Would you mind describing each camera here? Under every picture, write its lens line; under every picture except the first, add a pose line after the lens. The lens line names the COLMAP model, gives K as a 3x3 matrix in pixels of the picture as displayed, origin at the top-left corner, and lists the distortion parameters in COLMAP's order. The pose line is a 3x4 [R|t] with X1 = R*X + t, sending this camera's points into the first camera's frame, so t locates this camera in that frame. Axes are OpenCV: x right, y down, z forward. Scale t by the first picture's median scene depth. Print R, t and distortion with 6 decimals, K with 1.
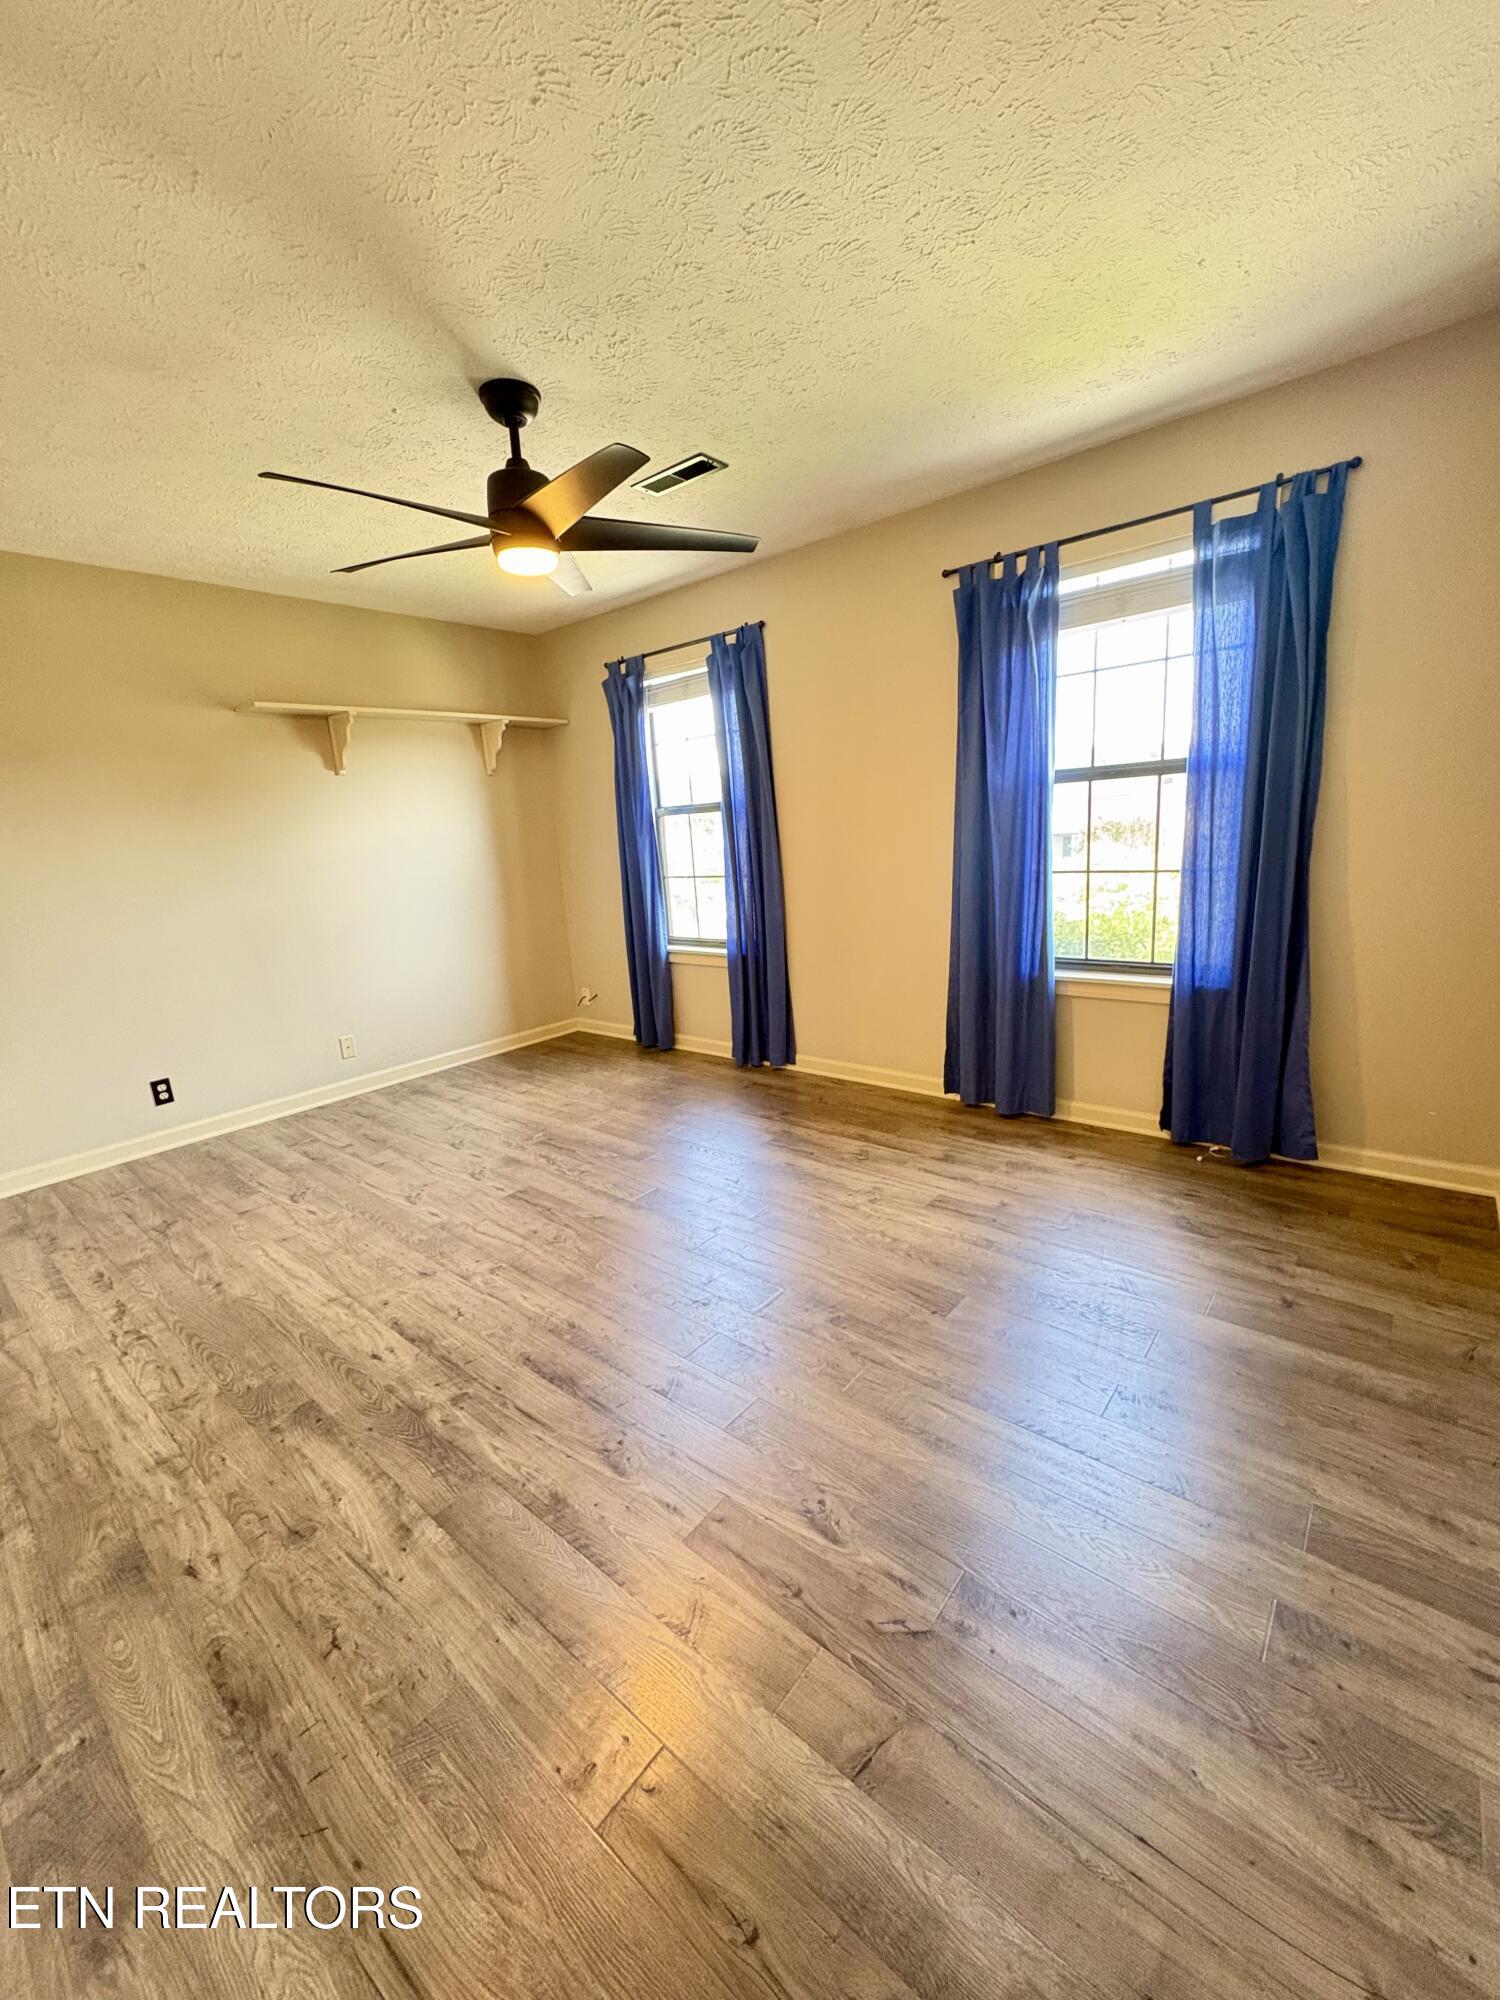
lens RADIAL K [[798.5, 0, 751.0], [0, 798.5, 992.5], [0, 0, 1]] dist [0.001046, 0.000294]
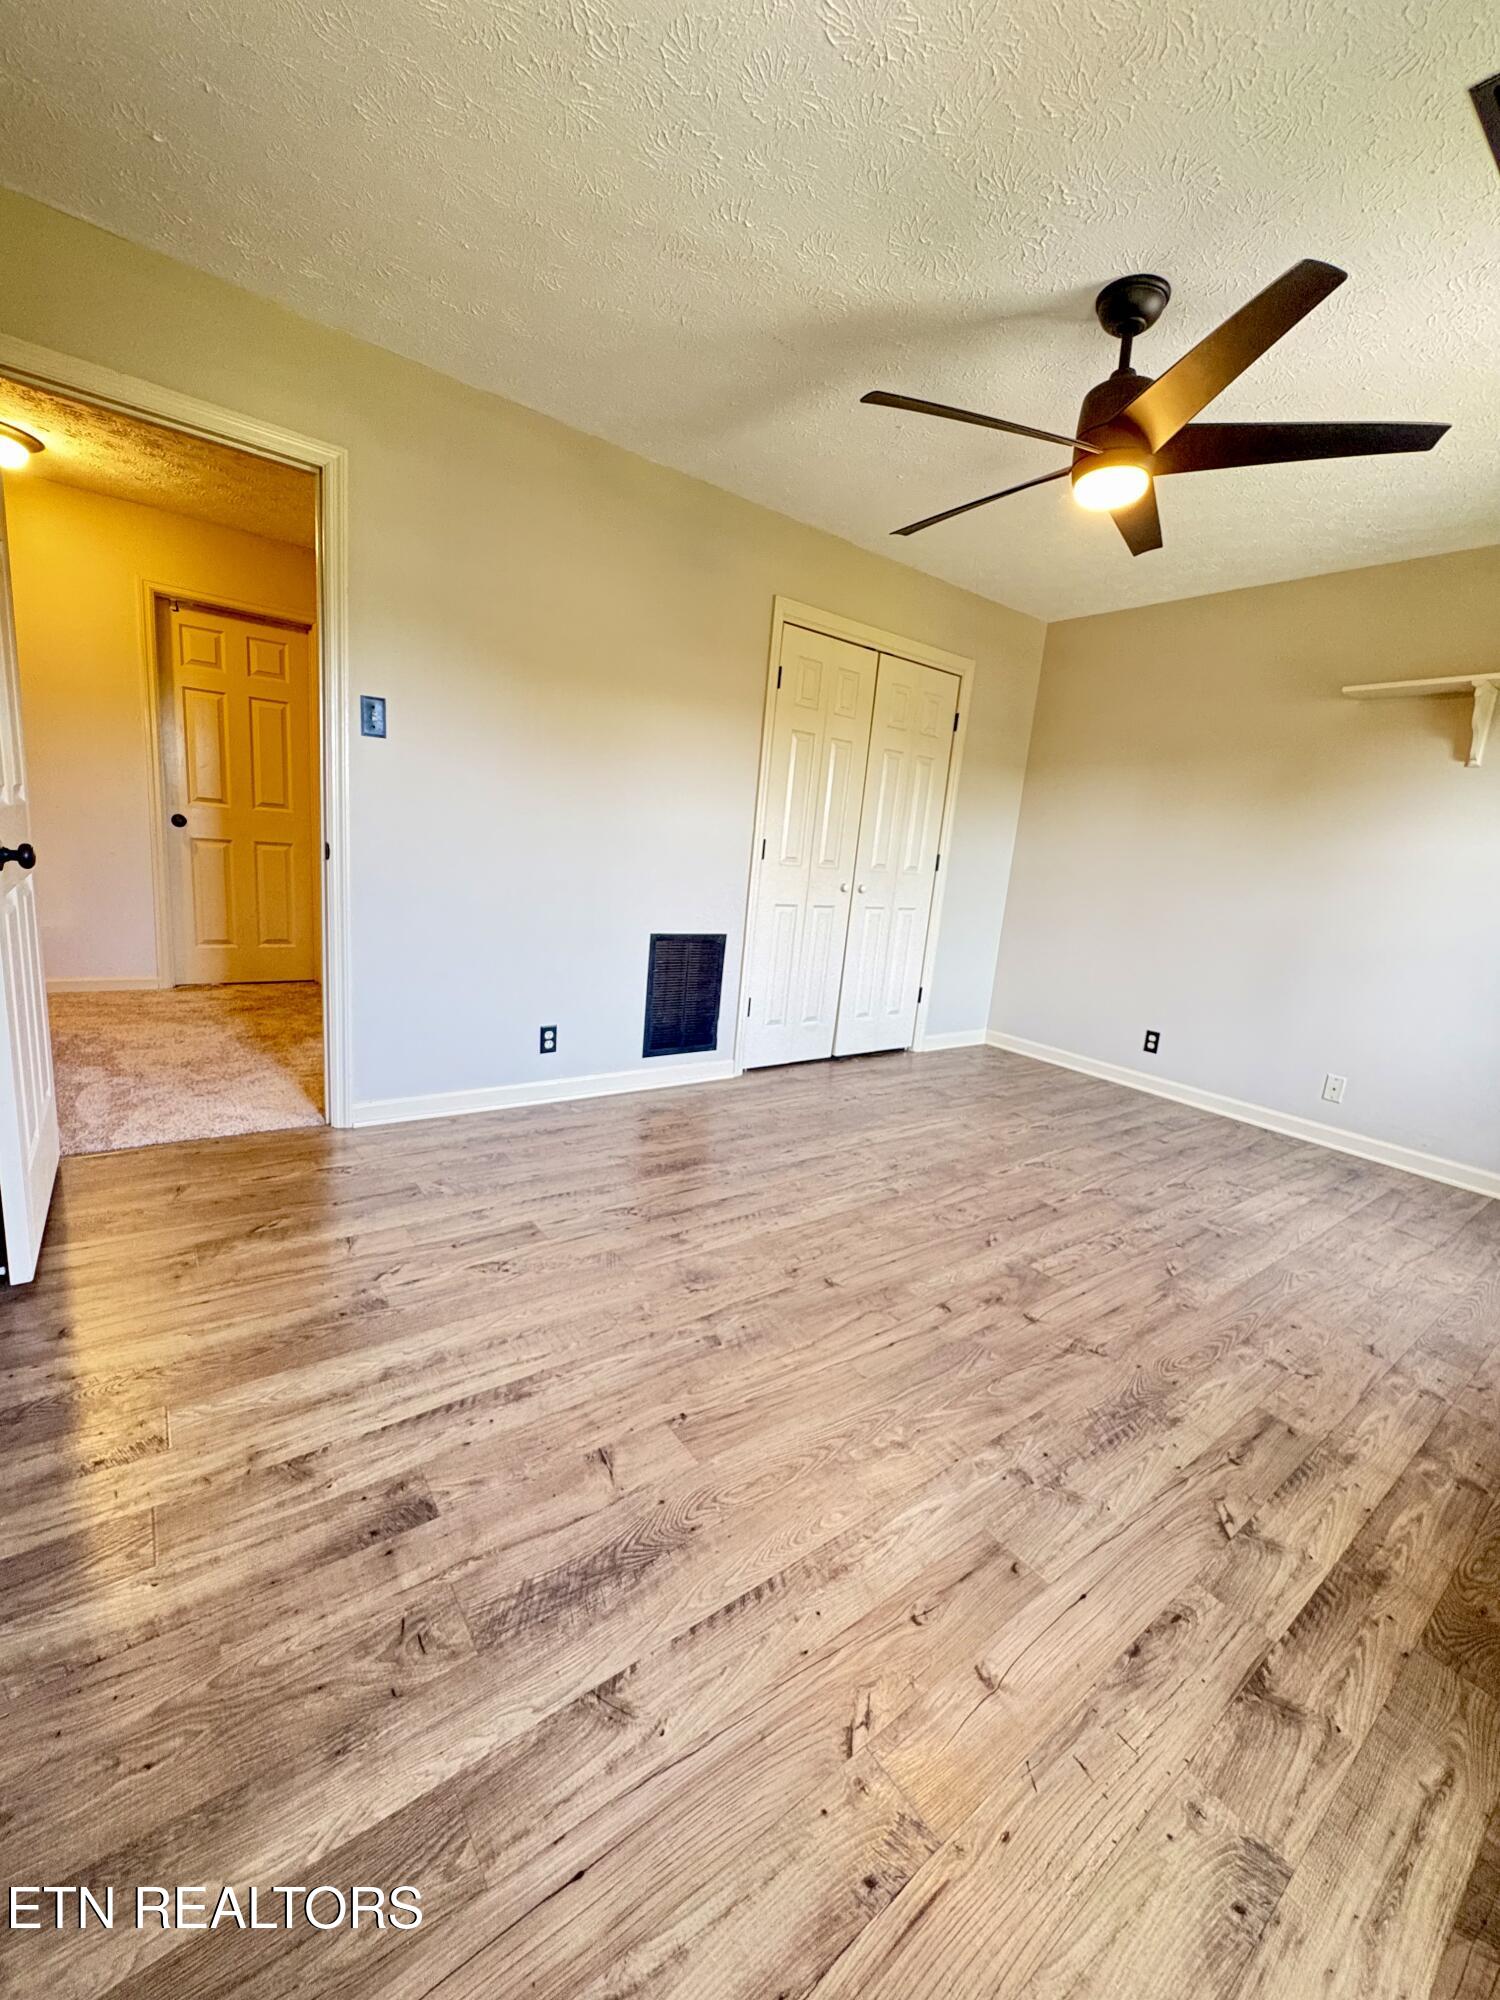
lens RADIAL K [[798.5, 0, 756.2], [0, 798.5, 995.4], [0, 0, 1]] dist [0.001046, 0.000294]
pose [[-0.219489, 0.229666, -0.948197, 0.540895], [-0.274438, 0.918118, 0.285908, -0.127324], [0.936220, 0.322975, -0.138488, 0.674990]]
